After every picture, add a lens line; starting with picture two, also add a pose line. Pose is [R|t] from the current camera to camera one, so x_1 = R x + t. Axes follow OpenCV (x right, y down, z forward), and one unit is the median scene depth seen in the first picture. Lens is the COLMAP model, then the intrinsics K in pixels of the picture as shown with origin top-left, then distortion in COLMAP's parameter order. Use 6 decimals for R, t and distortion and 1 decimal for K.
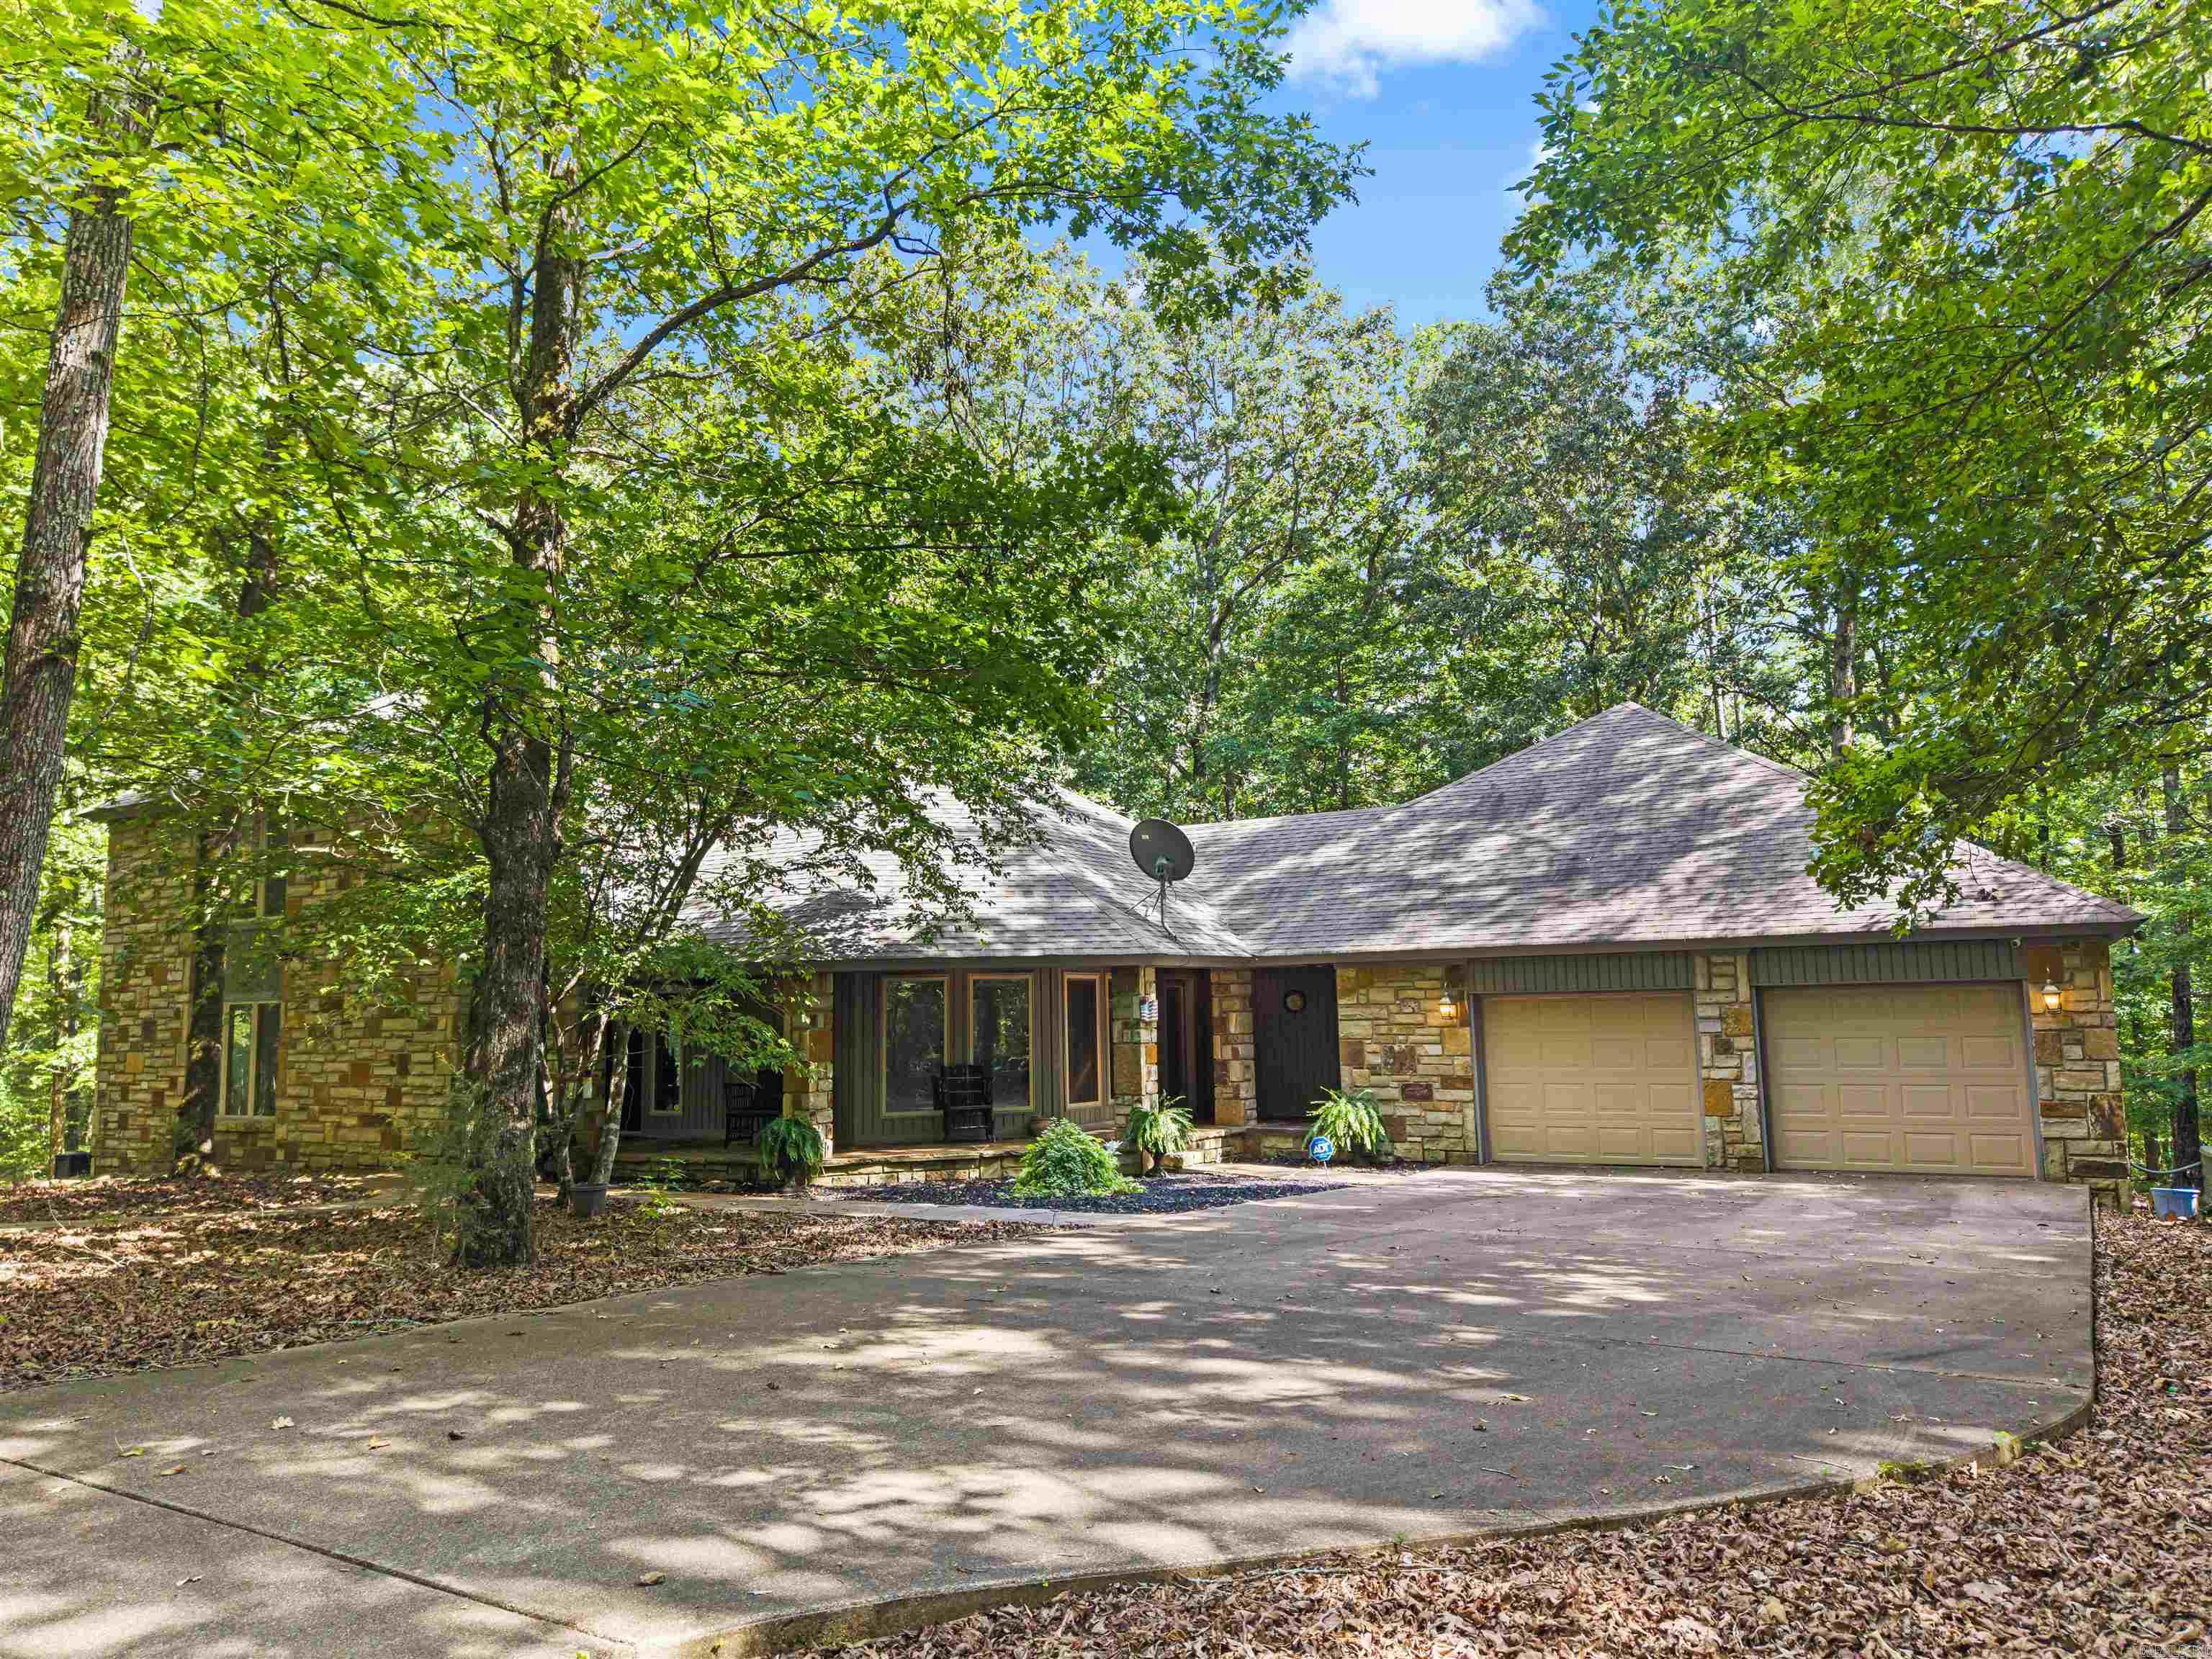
lens RADIAL K [[1495.2, 0, 1106.0], [0, 1495.2, 829.5], [0, 0, 1]] dist [0.003634, -0.031591]
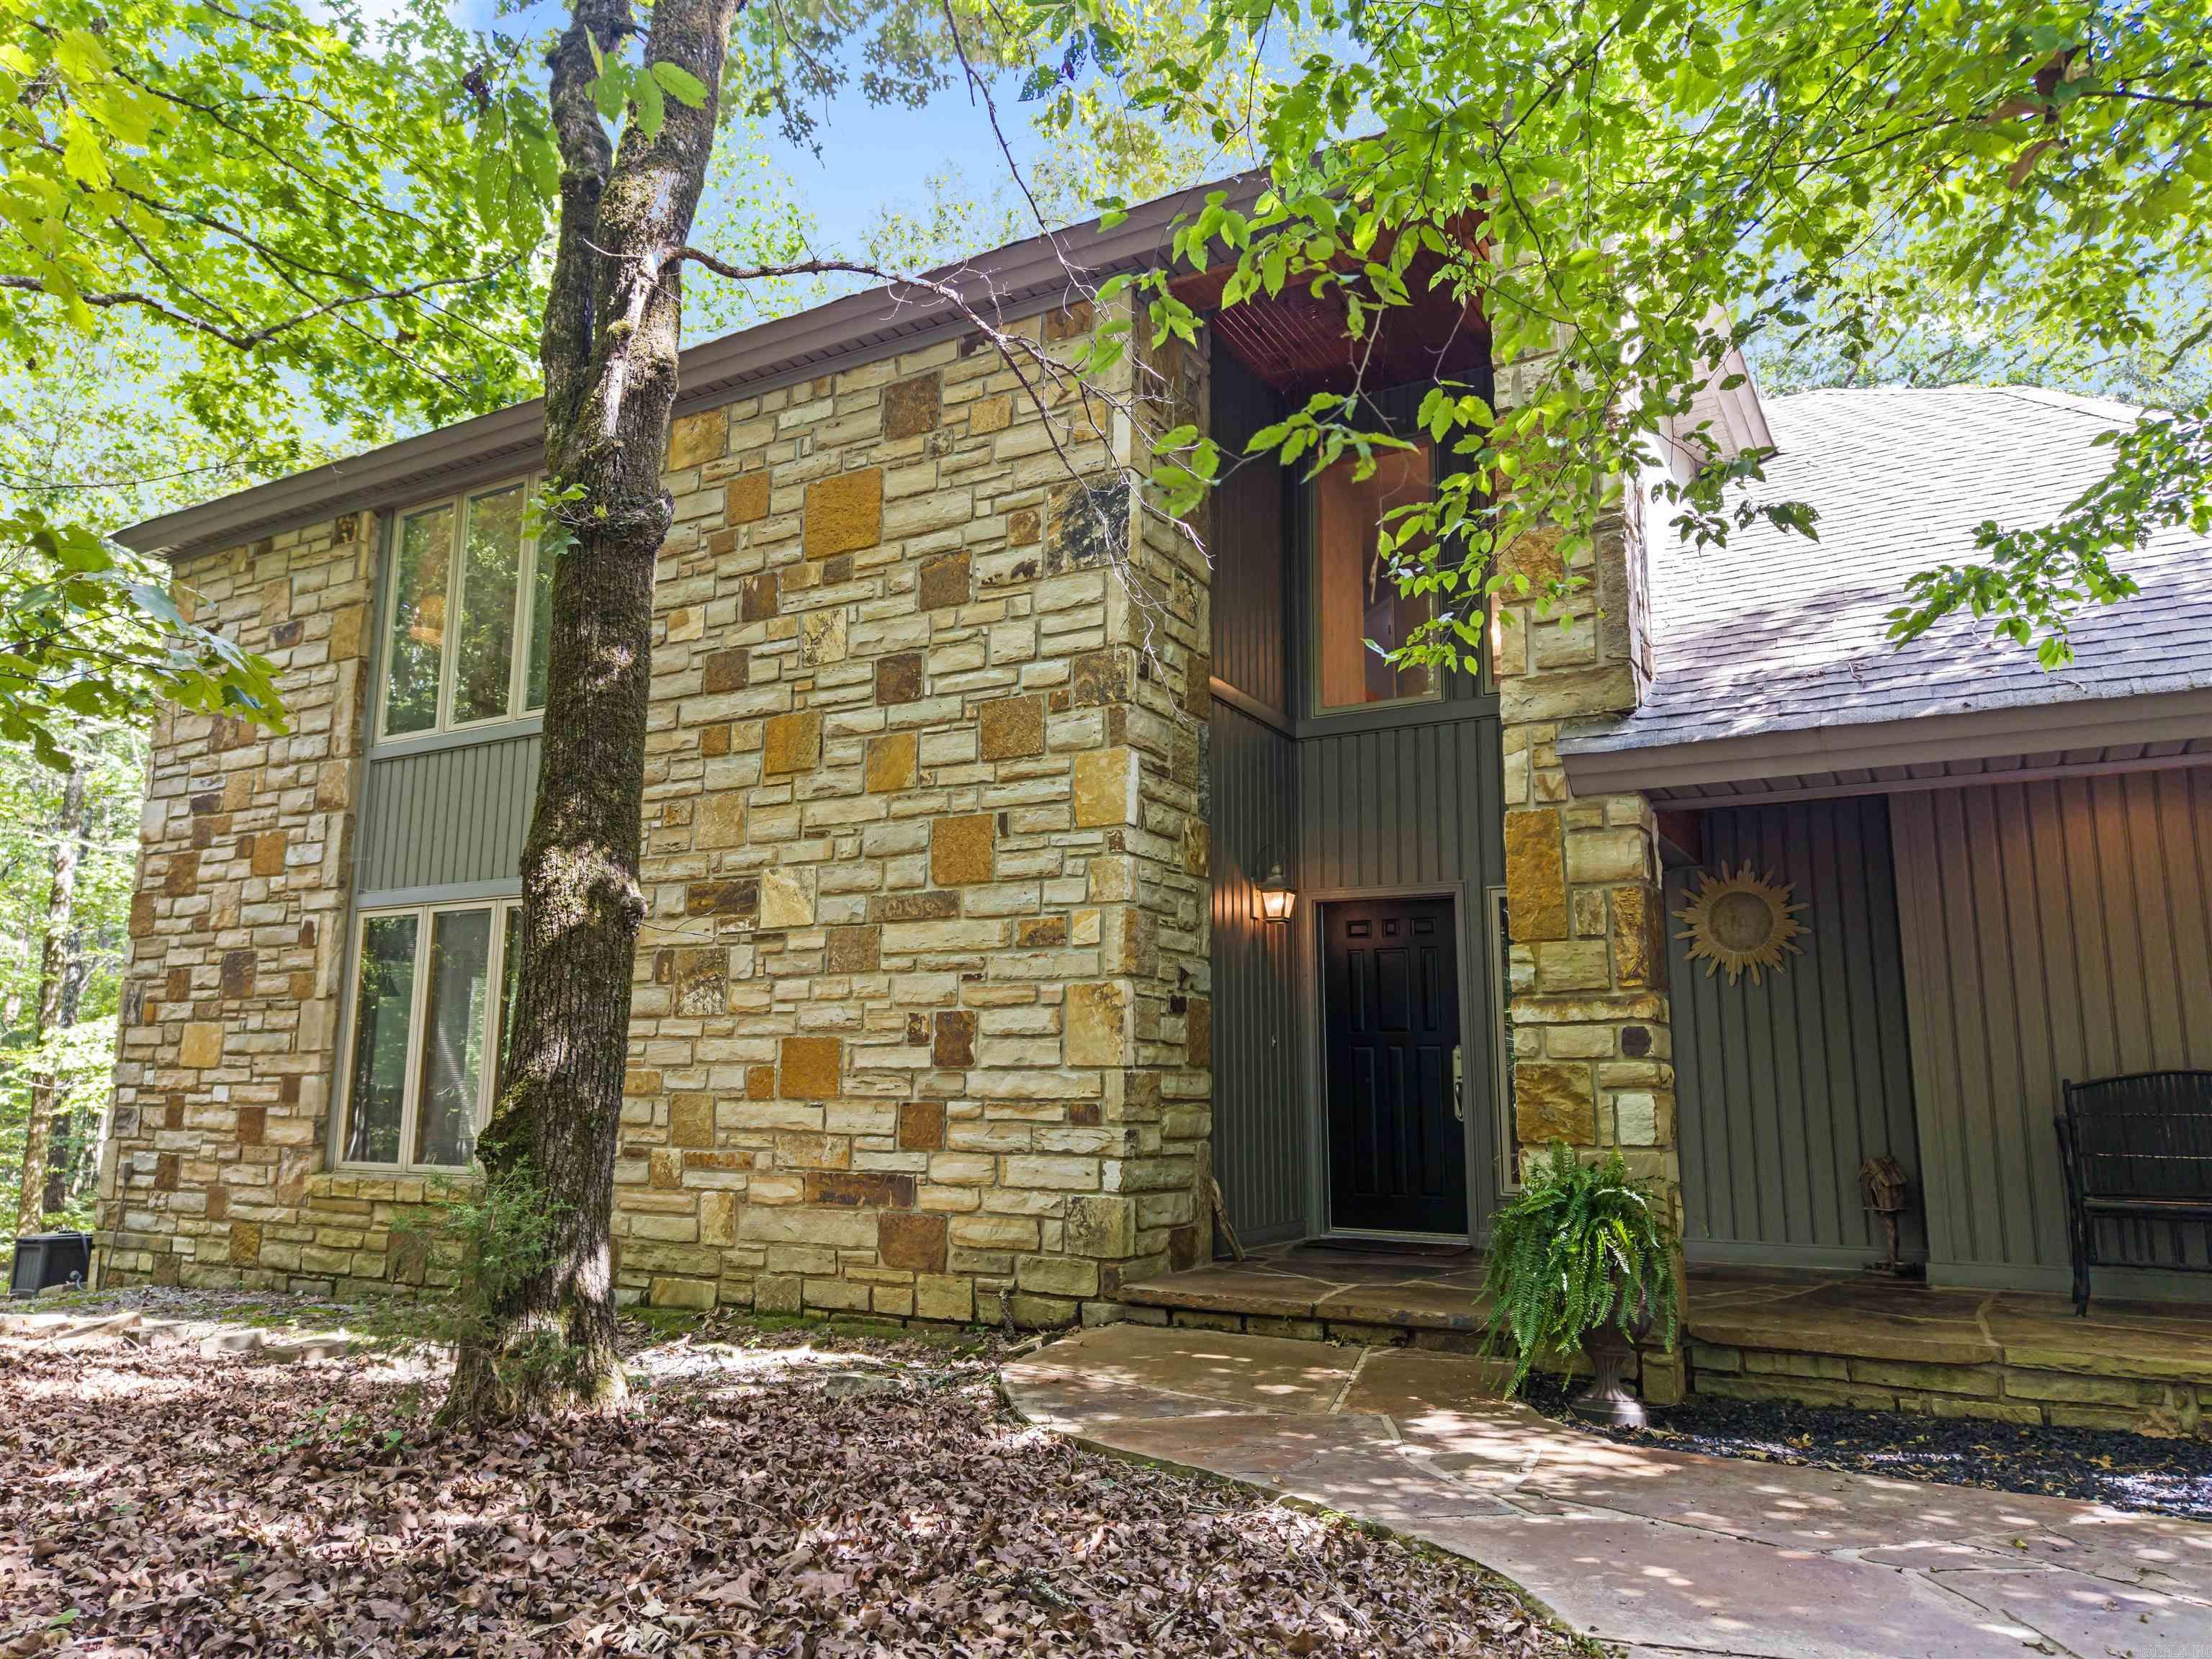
lens RADIAL K [[1495.2, 0, 1106.0], [0, 1495.2, 829.5], [0, 0, 1]] dist [0.003634, -0.031591]
pose [[0.999517, 0.030691, -0.004869, -0.379851], [-0.030907, 0.998095, -0.053392, 0.108307], [0.003221, 0.053517, 0.998562, 0.547209]]
